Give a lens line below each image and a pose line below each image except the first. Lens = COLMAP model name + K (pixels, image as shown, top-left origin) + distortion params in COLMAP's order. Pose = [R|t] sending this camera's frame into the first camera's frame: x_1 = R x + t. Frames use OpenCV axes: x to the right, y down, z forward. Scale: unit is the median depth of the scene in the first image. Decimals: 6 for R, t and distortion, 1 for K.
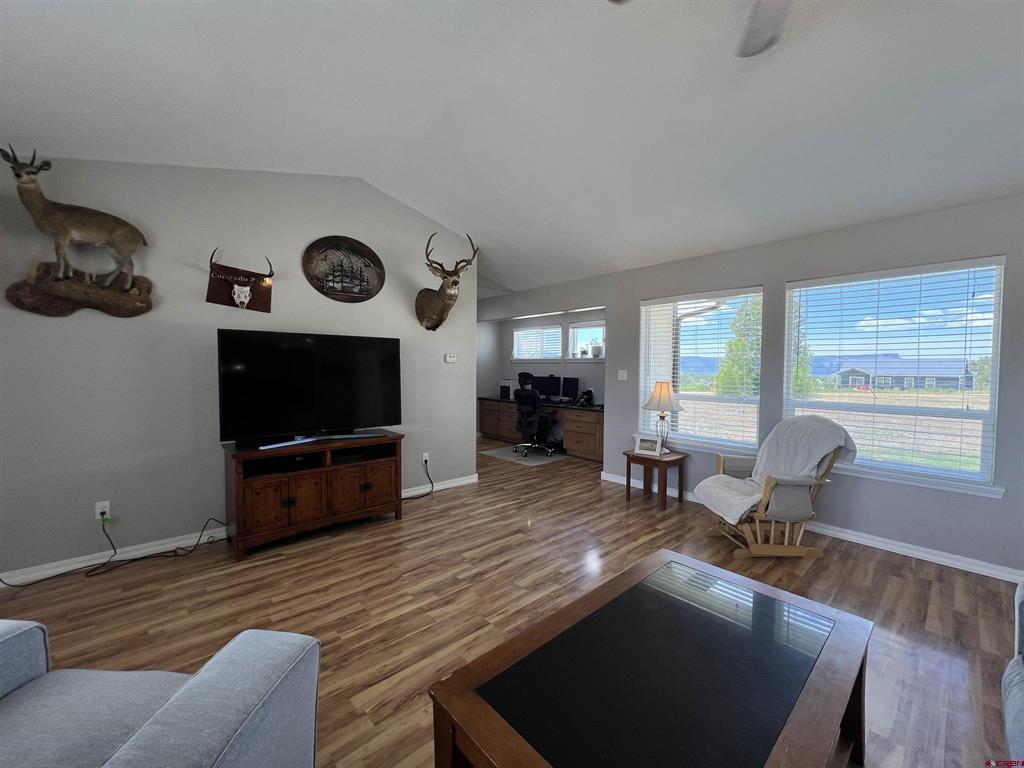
lens RADIAL K [[410.8, 0, 509.8], [0, 410.8, 382.1], [0, 0, 1]] dist [-0.001566, 0.000048]
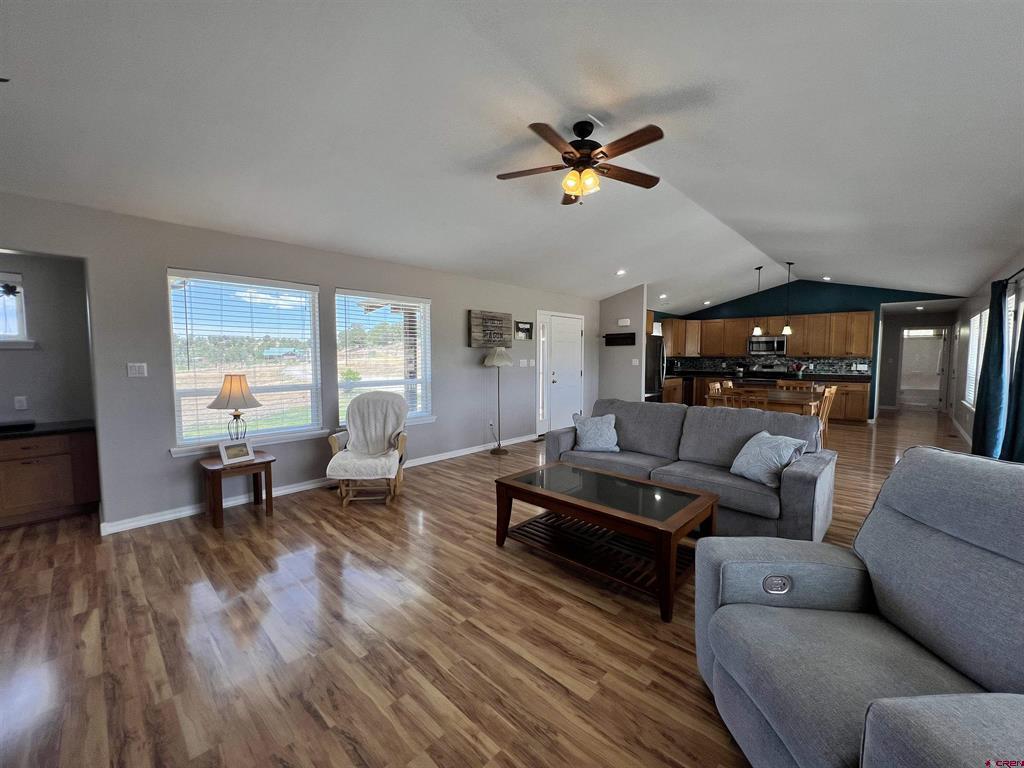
lens RADIAL K [[411.4, 0, 509.9], [0, 411.4, 382.3], [0, 0, 1]] dist [-0.002233, 0.000366]
pose [[-0.076979, -0.071534, 0.994463, -0.651300], [0.035740, 0.996584, 0.074453, -0.035793], [-0.996392, 0.041273, -0.074159, 0.614275]]
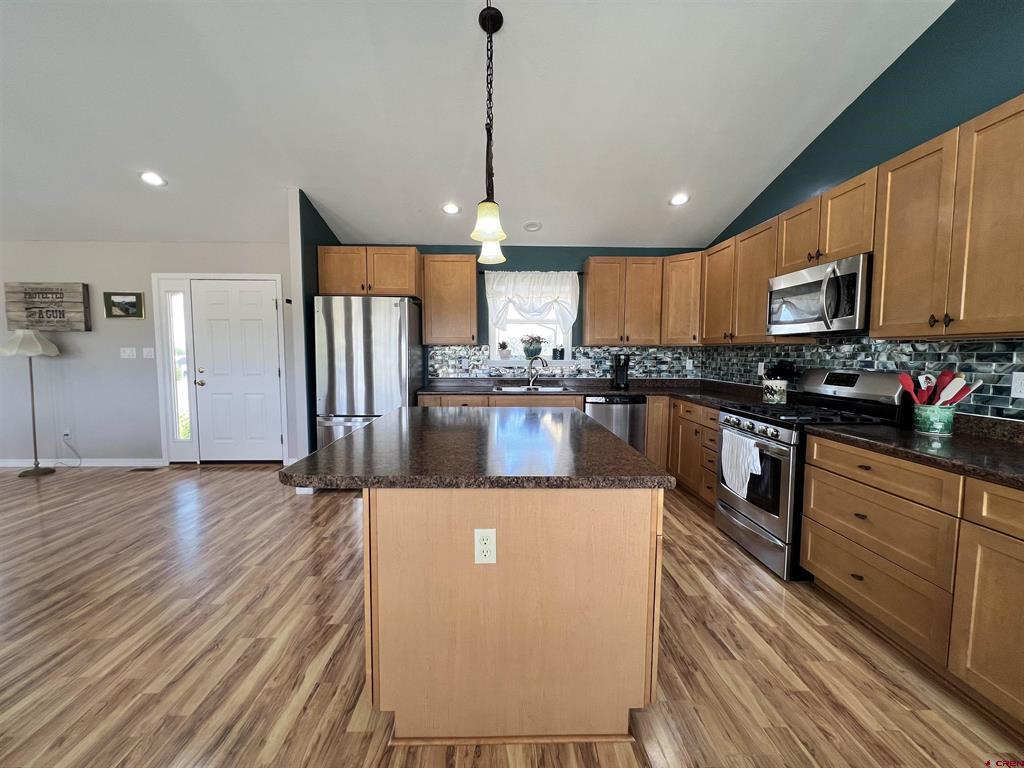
lens RADIAL K [[411.4, 0, 509.9], [0, 411.4, 382.3], [0, 0, 1]] dist [-0.002233, 0.000366]
pose [[0.646239, -0.059297, 0.760828, 1.078503], [0.029354, 0.998170, 0.052862, 0.081527], [-0.762570, -0.011828, 0.646797, -1.423385]]
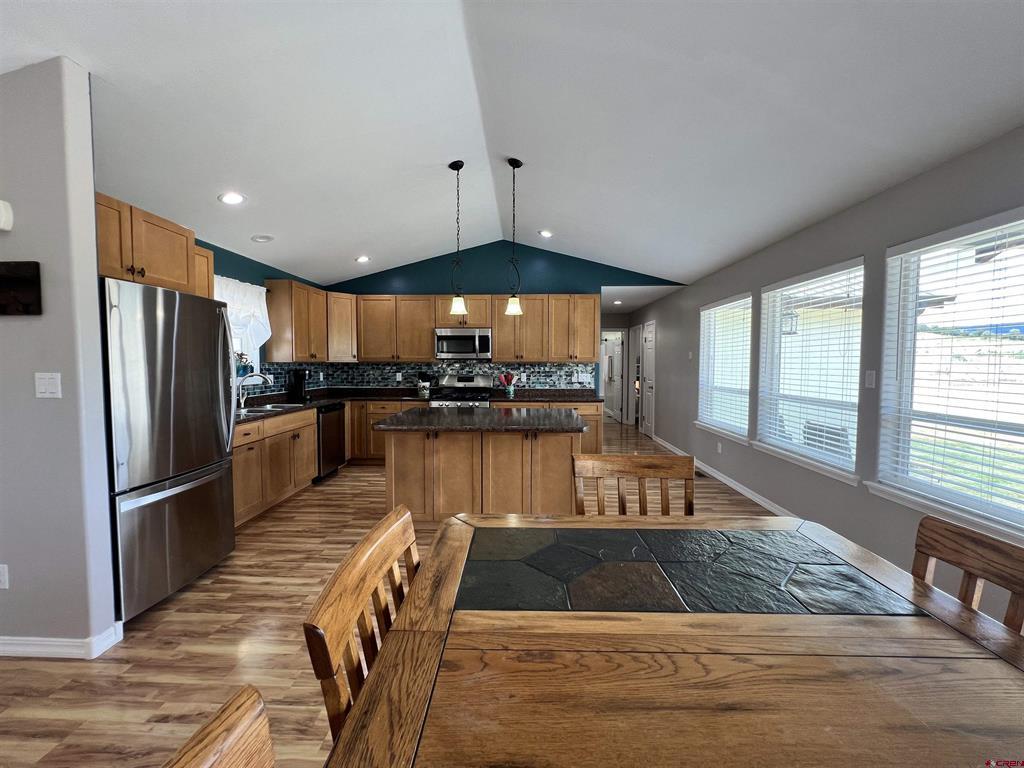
lens RADIAL K [[410.8, 0, 509.8], [0, 410.8, 382.1], [0, 0, 1]] dist [-0.001566, 0.000048]
pose [[-0.722022, -0.041817, 0.690605, 0.745833], [0.019828, 0.996511, 0.081070, 0.010855], [-0.691585, 0.072227, -0.718674, -0.284031]]
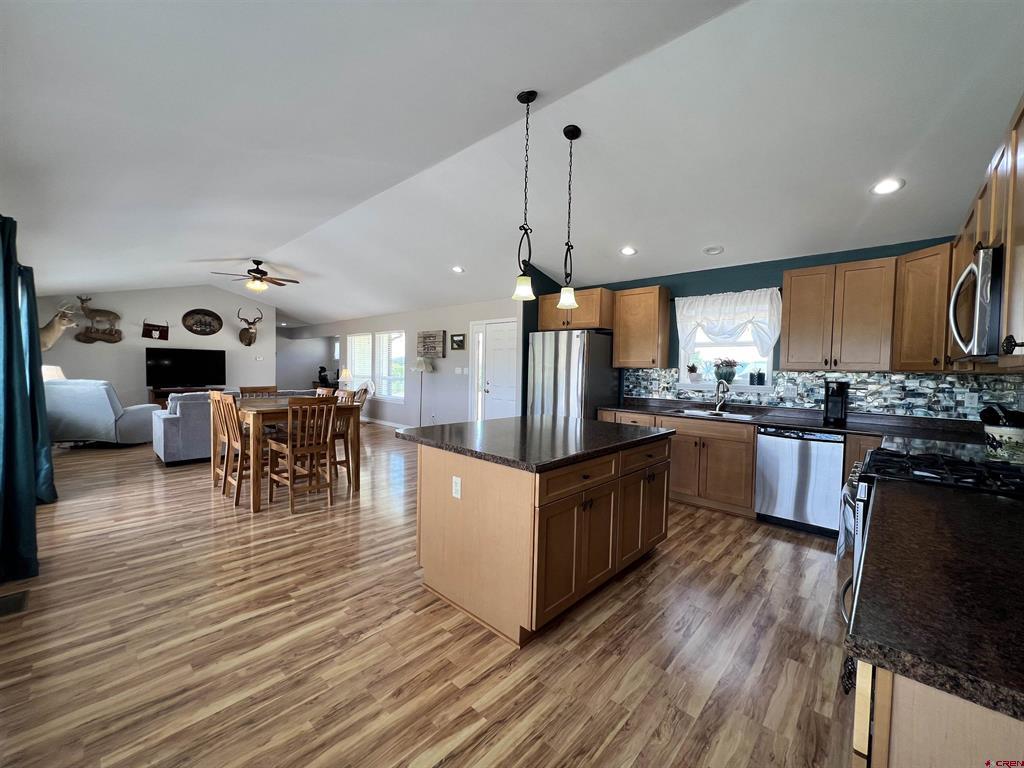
lens RADIAL K [[411.4, 0, 509.9], [0, 411.4, 382.3], [0, 0, 1]] dist [-0.002233, 0.000366]
pose [[0.995852, 0.009881, 0.090446, 1.377272], [-0.009758, 0.999951, -0.001802, 0.084619], [-0.090460, 0.000912, 0.995900, -1.838365]]
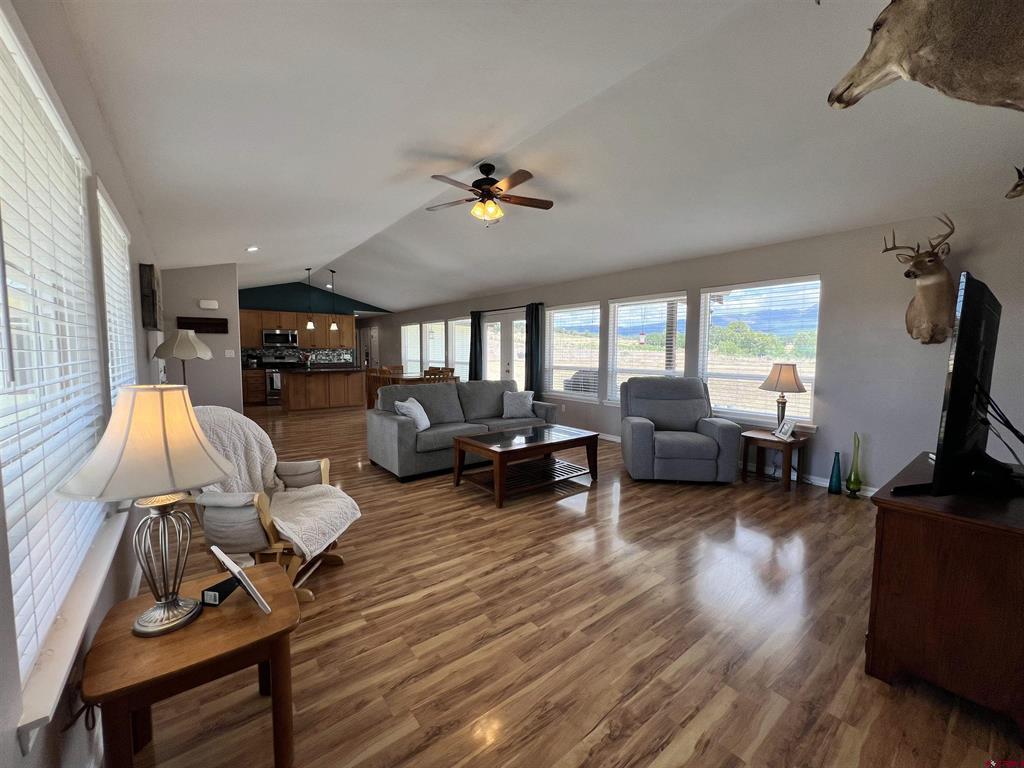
lens RADIAL K [[410.8, 0, 509.8], [0, 410.8, 382.1], [0, 0, 1]] dist [-0.001566, 0.000048]
pose [[-0.997638, -0.017885, 0.066322, 0.127880], [-0.010324, 0.993582, 0.112639, -0.050380], [-0.067911, 0.111688, -0.991420, 1.585152]]
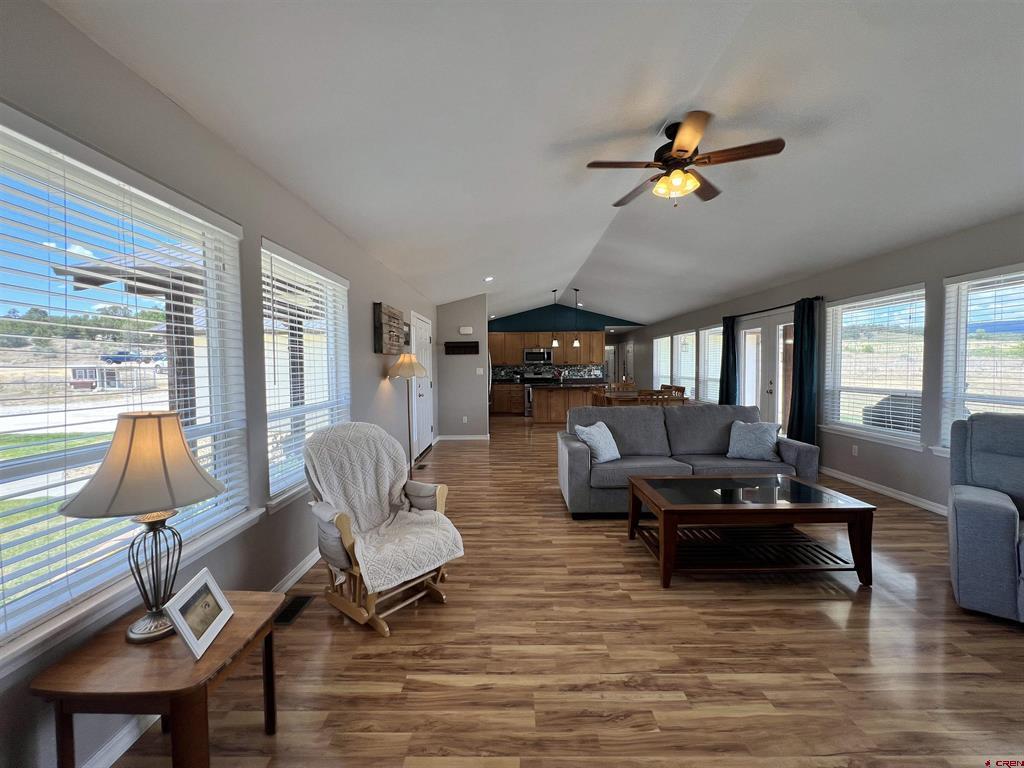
lens RADIAL K [[411.4, 0, 509.9], [0, 411.4, 382.3], [0, 0, 1]] dist [-0.002233, 0.000366]
pose [[-0.740451, -0.027436, 0.671550, -0.067404], [0.029375, 0.996891, 0.073117, -0.051800], [-0.671468, 0.073866, -0.737343, 1.303486]]
